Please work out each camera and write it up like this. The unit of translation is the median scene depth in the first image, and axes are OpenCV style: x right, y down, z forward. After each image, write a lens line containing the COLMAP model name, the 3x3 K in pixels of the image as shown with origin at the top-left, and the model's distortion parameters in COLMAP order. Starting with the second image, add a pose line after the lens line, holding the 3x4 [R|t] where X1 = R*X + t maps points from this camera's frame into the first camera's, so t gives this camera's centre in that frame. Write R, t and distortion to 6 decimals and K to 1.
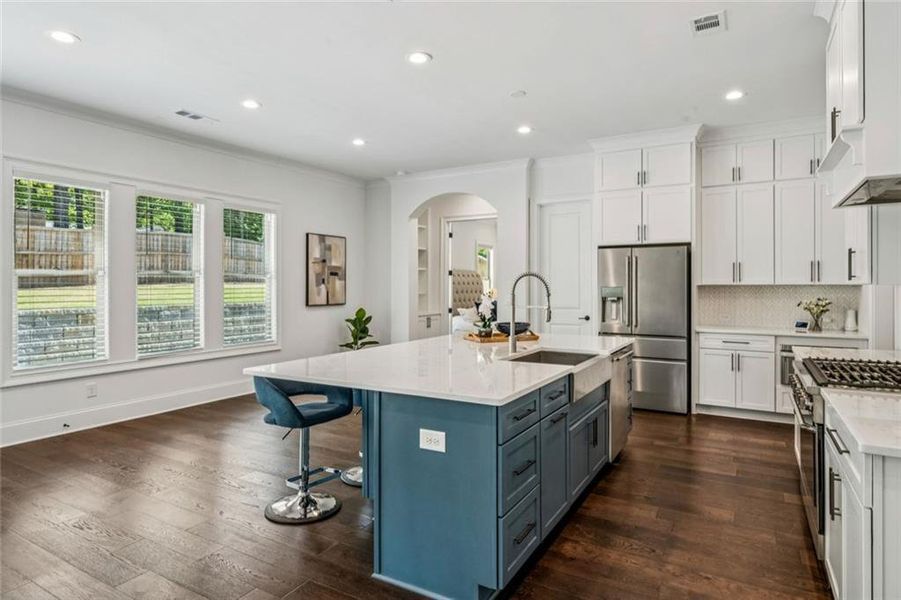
lens RADIAL K [[511.0, 0, 448.6], [0, 511.0, 291.8], [0, 0, 1]] dist [0.002518, 0.000556]
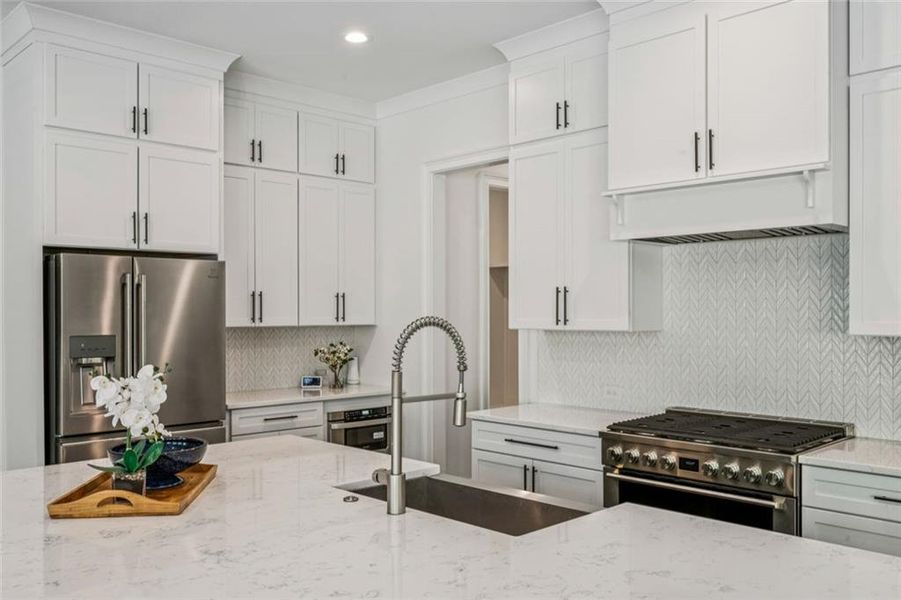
lens RADIAL K [[786.7, 0, 458.0], [0, 786.7, 312.1], [0, 0, 1]] dist [-0.009228, 0.010604]
pose [[0.254470, -0.000769, 0.967080, -0.313263], [0.013325, 0.999908, -0.002711, -0.026339], [-0.966989, 0.013576, 0.254456, 0.519316]]
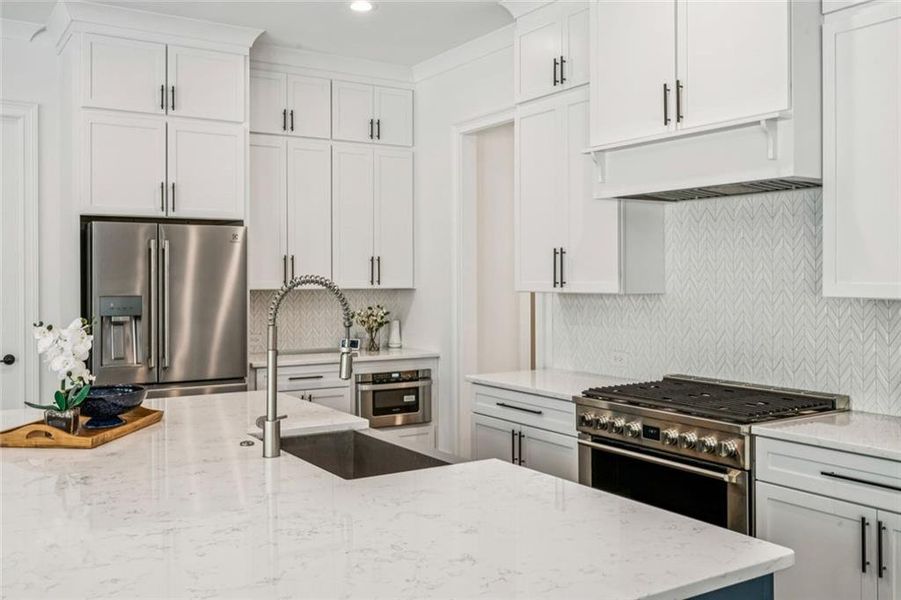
lens RADIAL K [[832.2, 0, 422.2], [0, 832.2, 271.9], [0, 0, 1]] dist [0.000291, 0.000000]
pose [[0.464598, 0.006364, 0.885499, -0.301939], [0.012713, 0.999823, -0.013856, -0.019523], [-0.885430, 0.017695, 0.464435, 0.358872]]
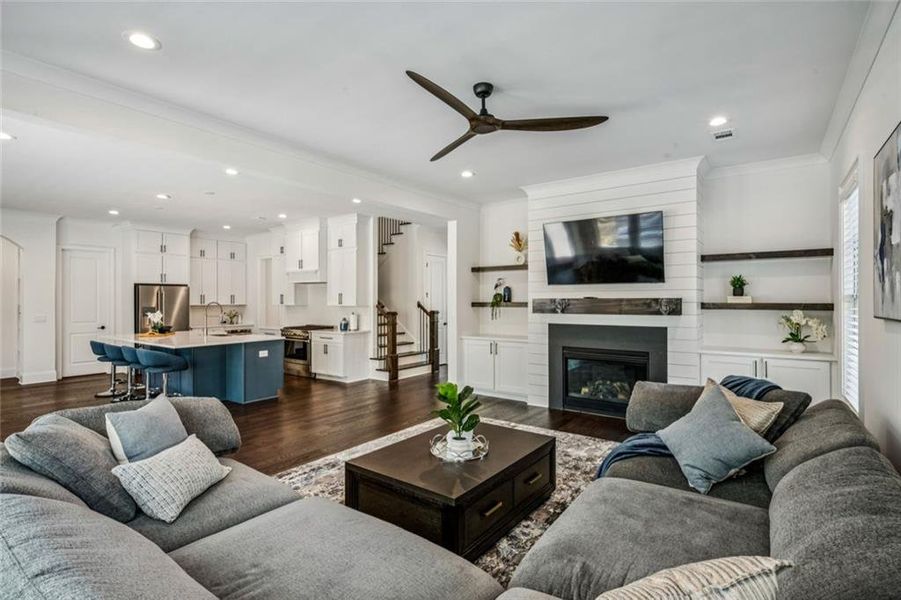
lens RADIAL K [[439.4, 0, 457.2], [0, 439.4, 298.6], [0, 0, 1]] dist [-0.002867, 0.002057]
pose [[0.087979, 0.004168, 0.996114, -1.183470], [0.014517, 0.999880, -0.005466, -0.015849], [-0.996017, 0.014942, 0.087908, -0.223684]]
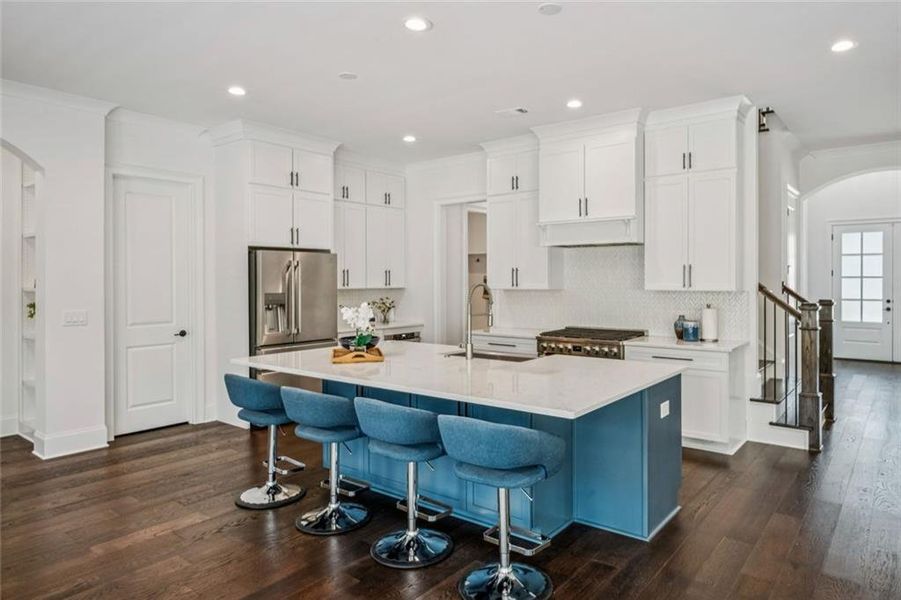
lens RADIAL K [[569.2, 0, 499.0], [0, 569.2, 283.1], [0, 0, 1]] dist [0.001577, -0.003250]
pose [[0.092848, -0.005210, 0.995667, -0.681521], [0.015680, 0.999870, 0.003770, -0.026564], [-0.995557, 0.015262, 0.092917, 0.545117]]
